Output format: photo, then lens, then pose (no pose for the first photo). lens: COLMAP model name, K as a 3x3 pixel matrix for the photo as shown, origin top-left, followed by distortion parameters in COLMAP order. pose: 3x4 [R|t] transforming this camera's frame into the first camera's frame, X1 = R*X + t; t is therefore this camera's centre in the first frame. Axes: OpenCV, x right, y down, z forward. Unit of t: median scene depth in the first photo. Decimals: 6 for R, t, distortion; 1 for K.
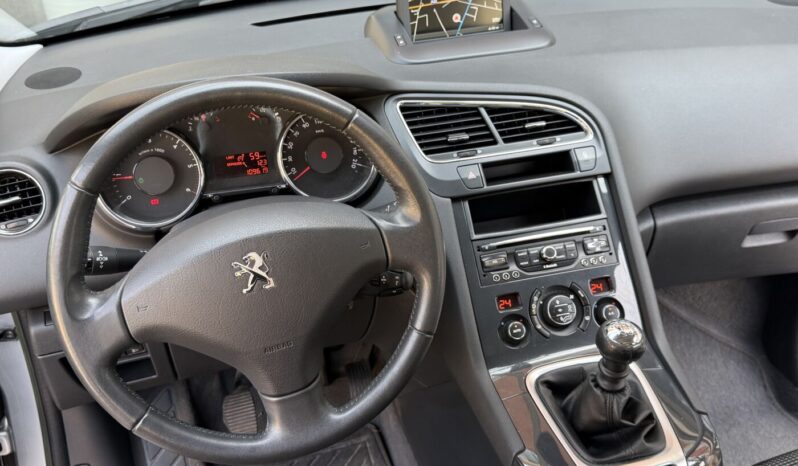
lens RADIAL K [[768.2, 0, 404.1], [0, 768.2, 230.1], [0, 0, 1]] dist [0.043084, 0.000000]
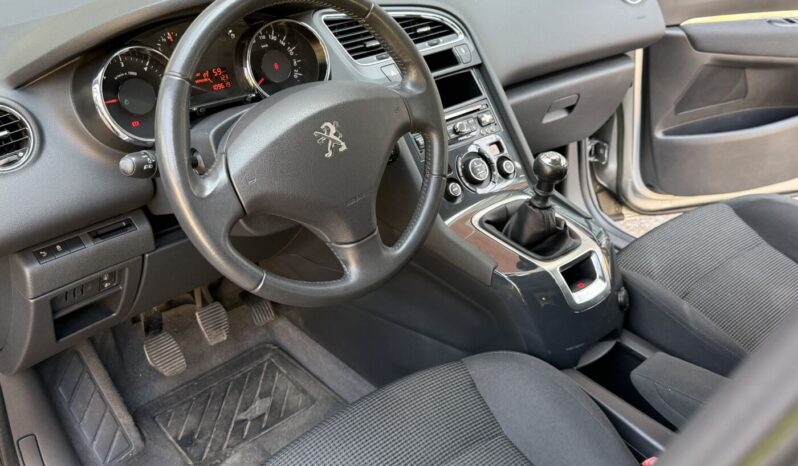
lens RADIAL K [[768.2, 0, 429.0], [0, 768.2, 249.6], [0, 0, 1]] dist [0.043084, 0.000000]
pose [[0.872605, -0.200722, 0.445277, -0.453366], [0.182696, 0.979612, 0.083562, 0.109218], [-0.452972, 0.008434, 0.891485, -0.105240]]
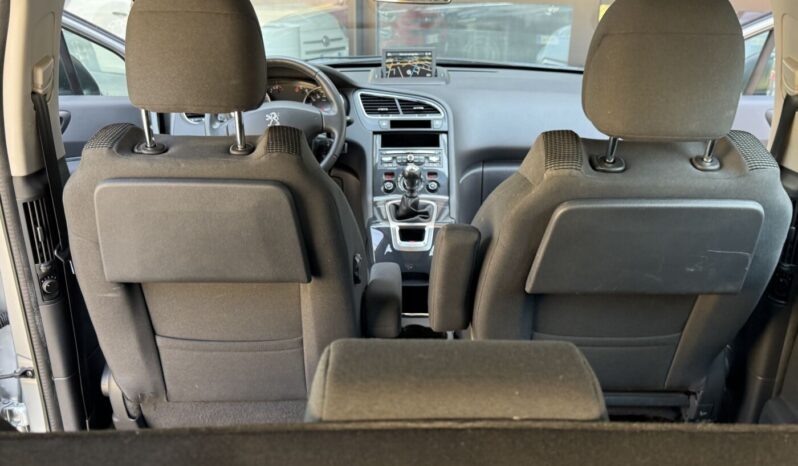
lens RADIAL K [[731.3, 0, 401.3], [0, 731.3, 239.1], [0, 0, 1]] dist [0.057525, -0.000695]
pose [[0.971283, 0.116581, -0.207407, 0.626430], [-0.153439, 0.973153, -0.171552, 0.625893], [0.181839, 0.198450, 0.963095, -1.022323]]
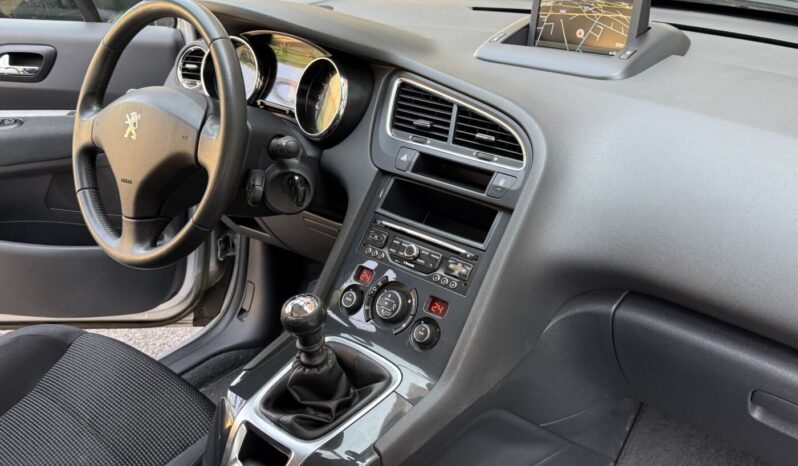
lens RADIAL K [[768.2, 0, 398.3], [0, 768.2, 226.3], [0, 0, 1]] dist [0.043084, 0.000000]
pose [[0.567335, 0.386621, -0.727087, 0.878201], [-0.401589, 0.900724, 0.165597, -0.156082], [0.718928, 0.198041, 0.666275, 0.306114]]
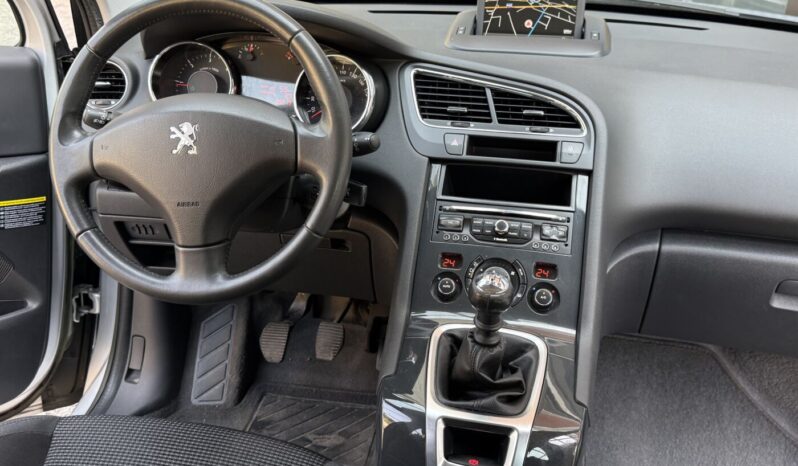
lens RADIAL K [[768.2, 0, 401.4], [0, 768.2, 235.0], [0, 0, 1]] dist [0.043084, 0.000000]
pose [[0.906574, 0.232291, -0.352369, 0.426824], [-0.263512, 0.963712, -0.042658, 0.118466], [0.329673, 0.131526, 0.934889, -0.018997]]
